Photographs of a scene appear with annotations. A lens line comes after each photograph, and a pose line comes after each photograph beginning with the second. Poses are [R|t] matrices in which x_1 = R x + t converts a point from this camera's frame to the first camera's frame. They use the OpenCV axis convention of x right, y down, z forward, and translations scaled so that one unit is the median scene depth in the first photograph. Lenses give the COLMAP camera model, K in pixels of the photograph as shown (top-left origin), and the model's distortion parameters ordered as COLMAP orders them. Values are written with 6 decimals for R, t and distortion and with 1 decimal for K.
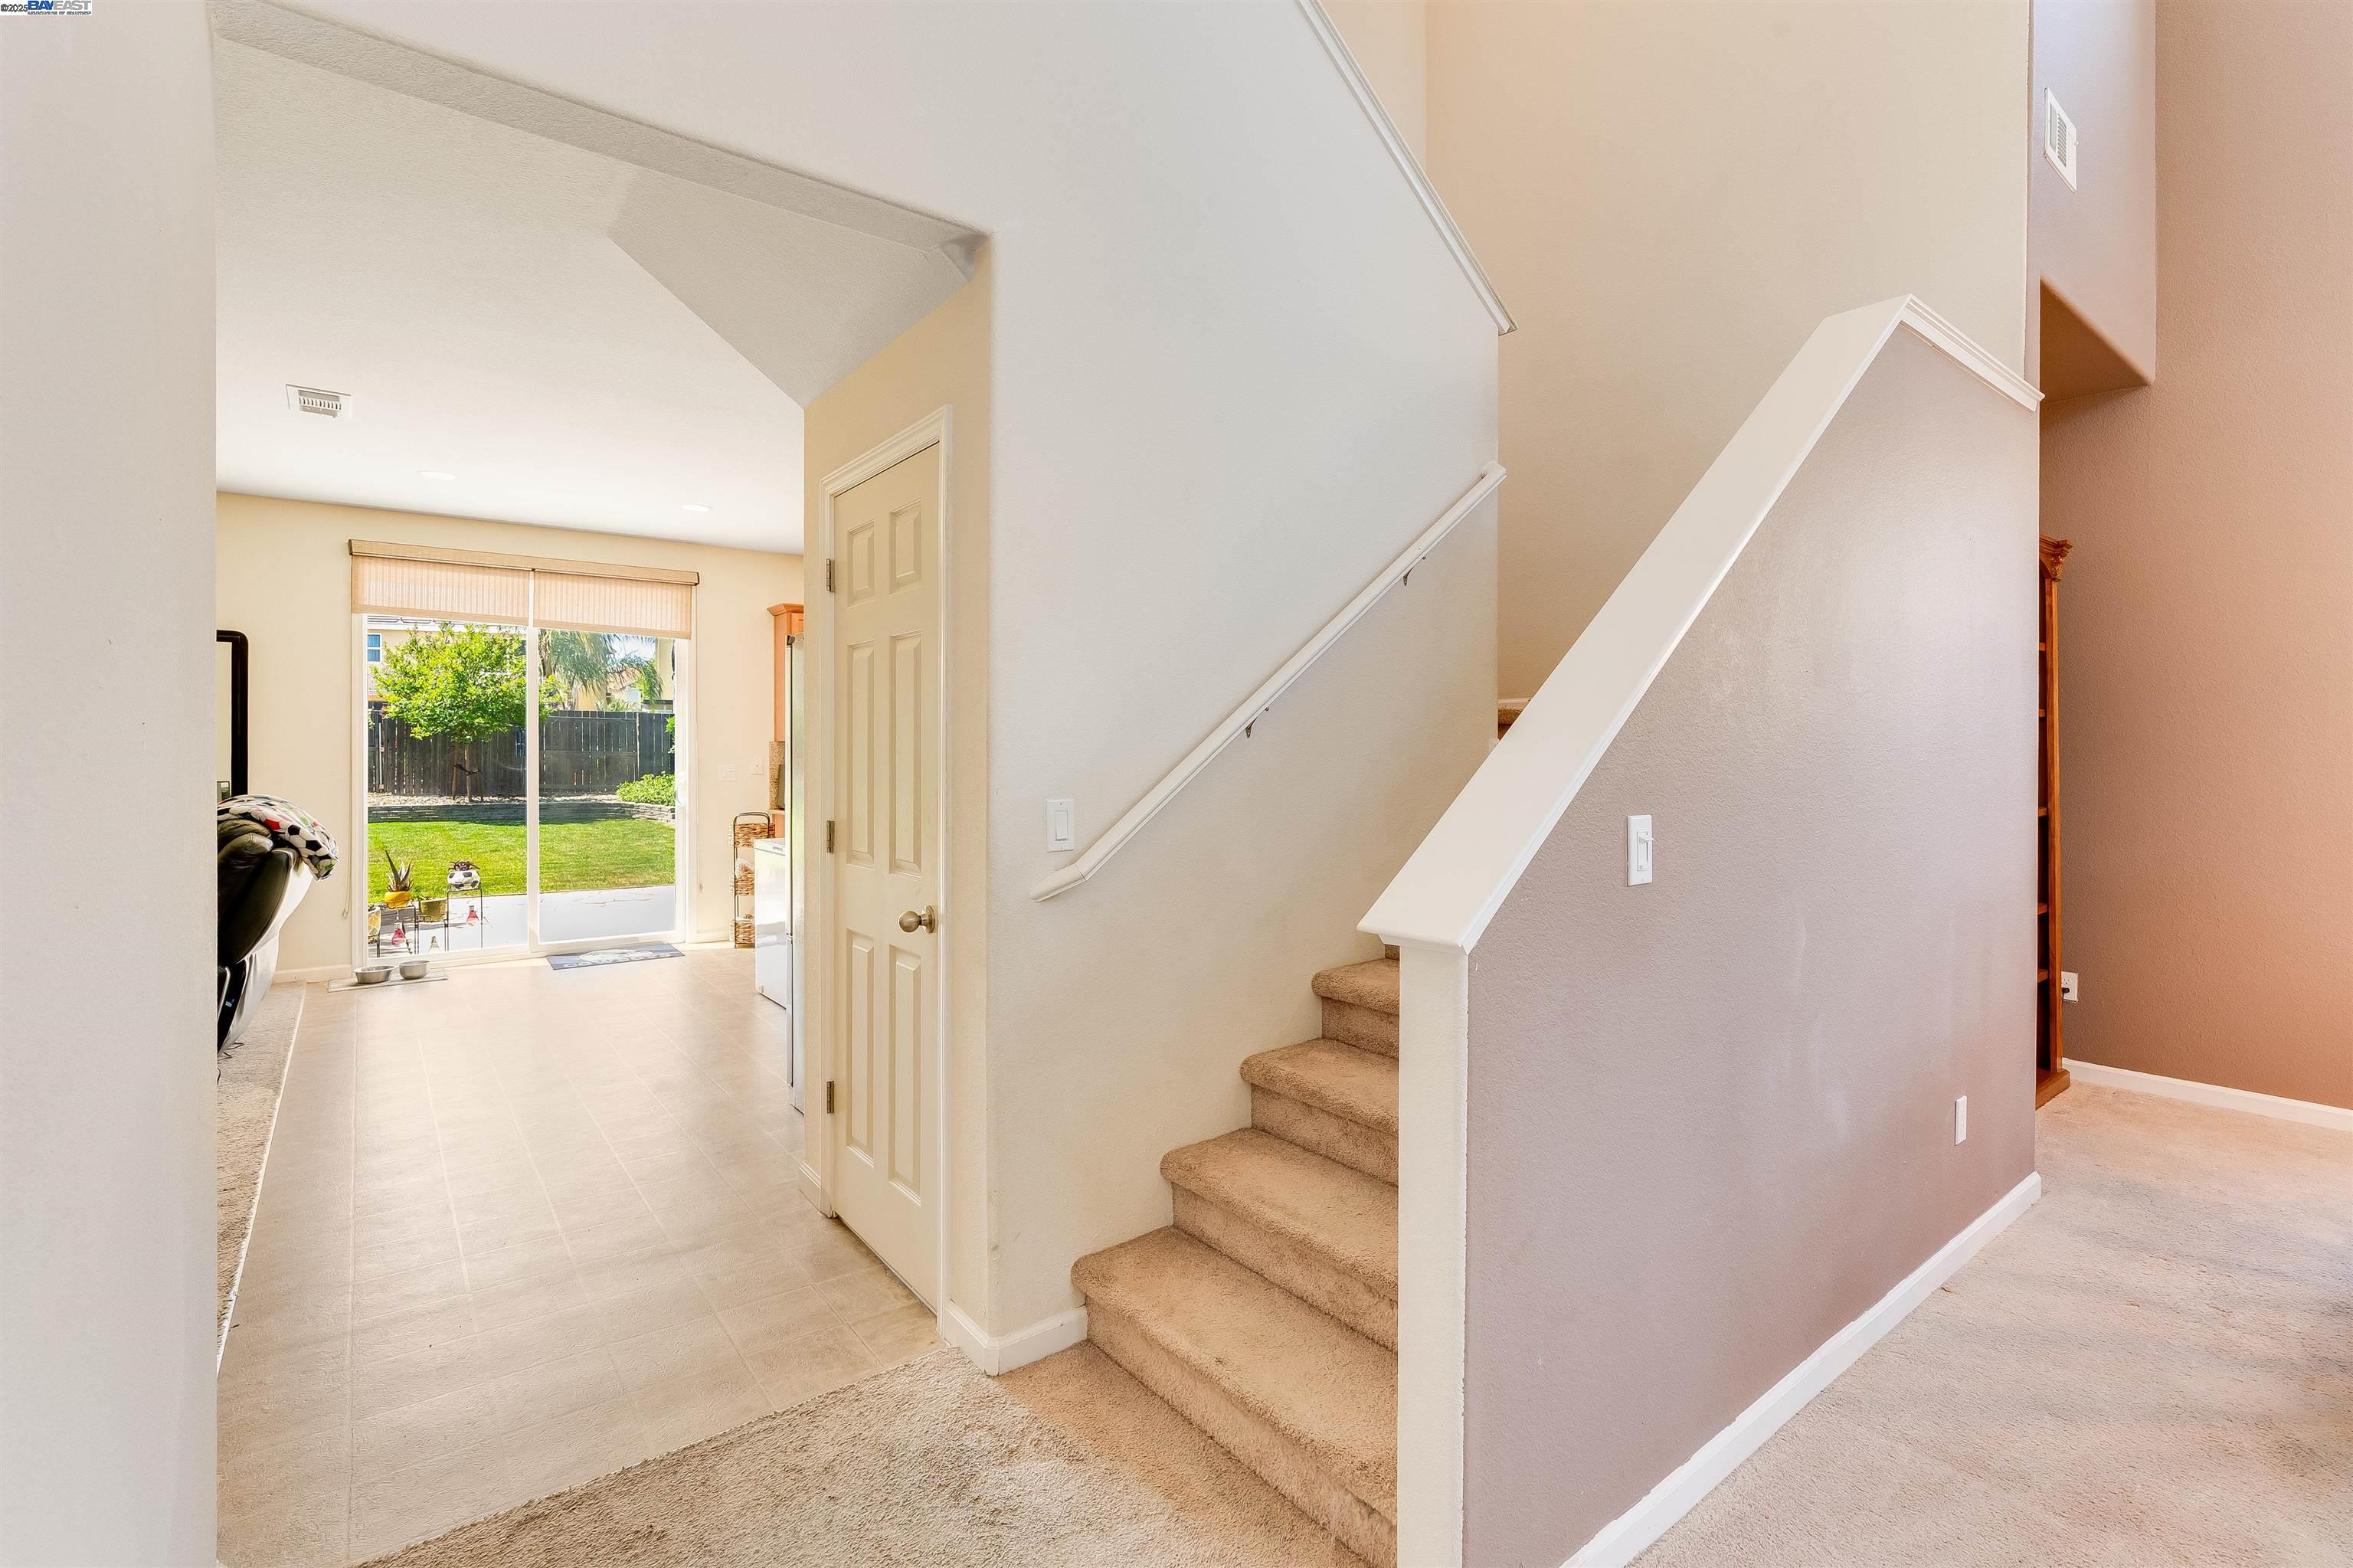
lens RADIAL K [[1061.4, 0, 1179.7], [0, 1061.4, 756.7], [0, 0, 1]] dist [-0.014429, 0.004691]
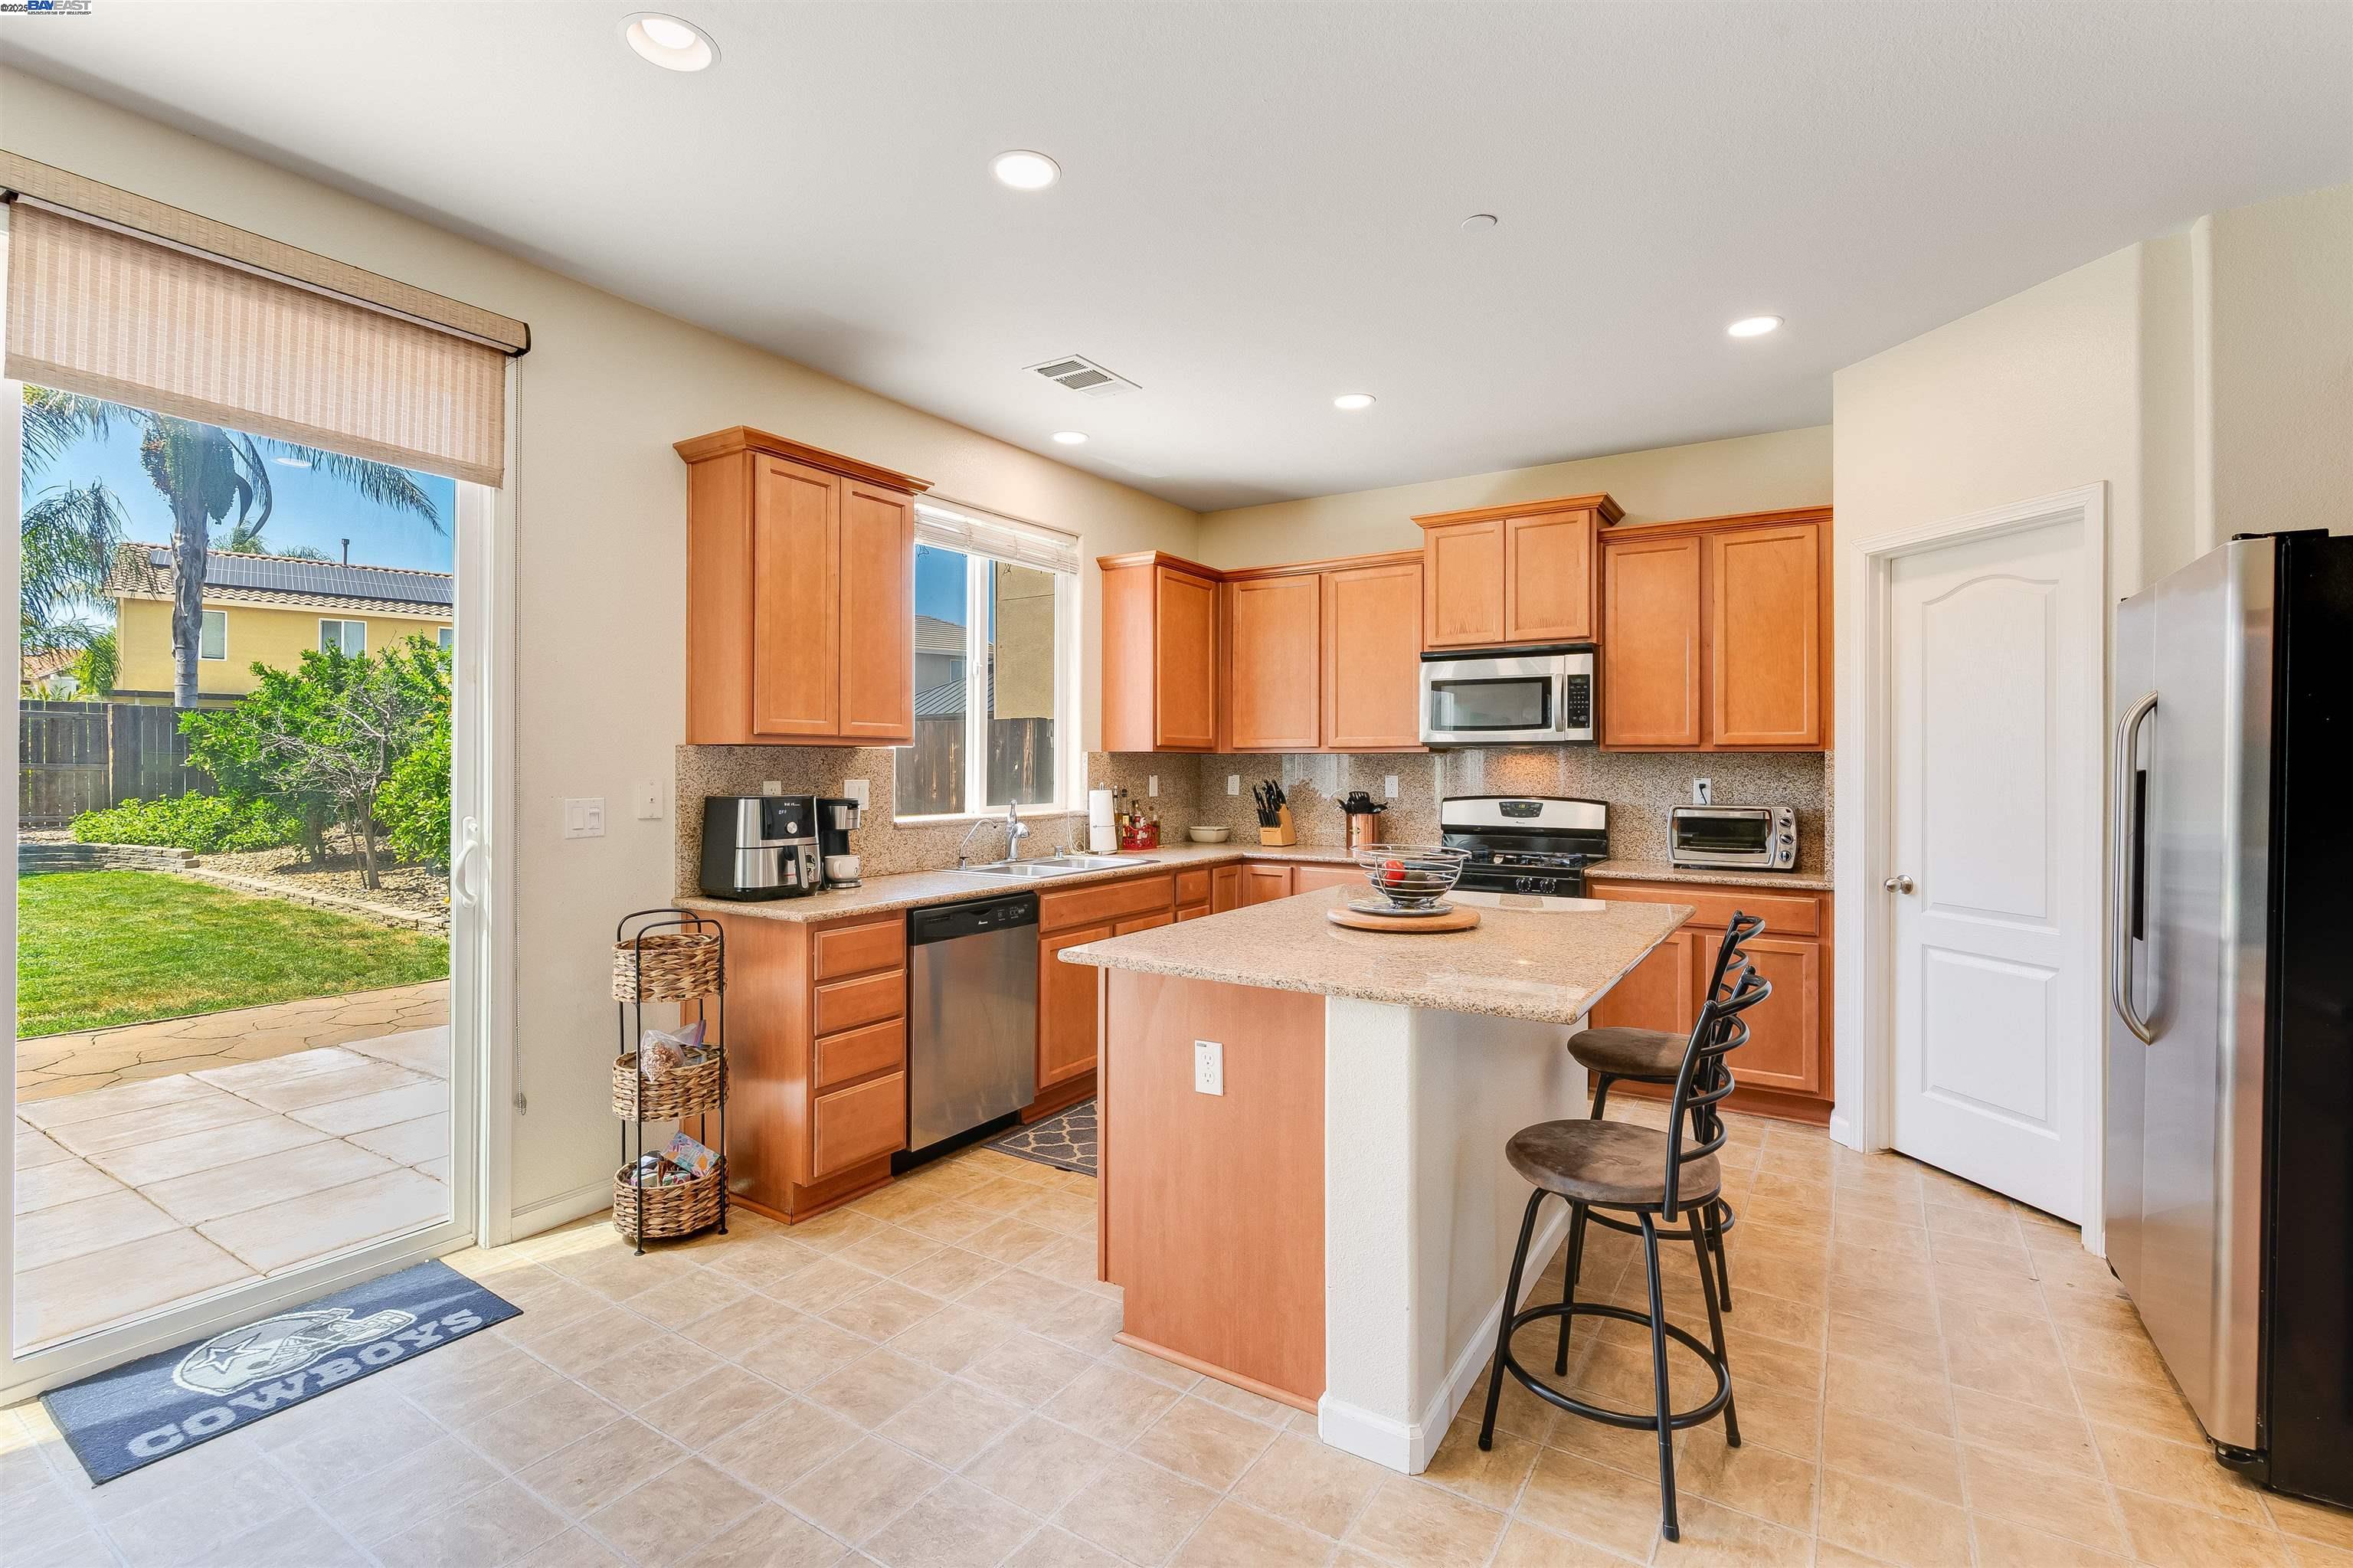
lens RADIAL K [[1061.4, 0, 1180.9], [0, 1061.4, 758.2], [0, 0, 1]] dist [-0.014429, 0.004691]
pose [[0.940984, 0.002753, 0.338439, -0.356709], [0.000613, 0.999951, -0.009838, -0.004158], [-0.338449, 0.009465, 0.940937, 0.540163]]
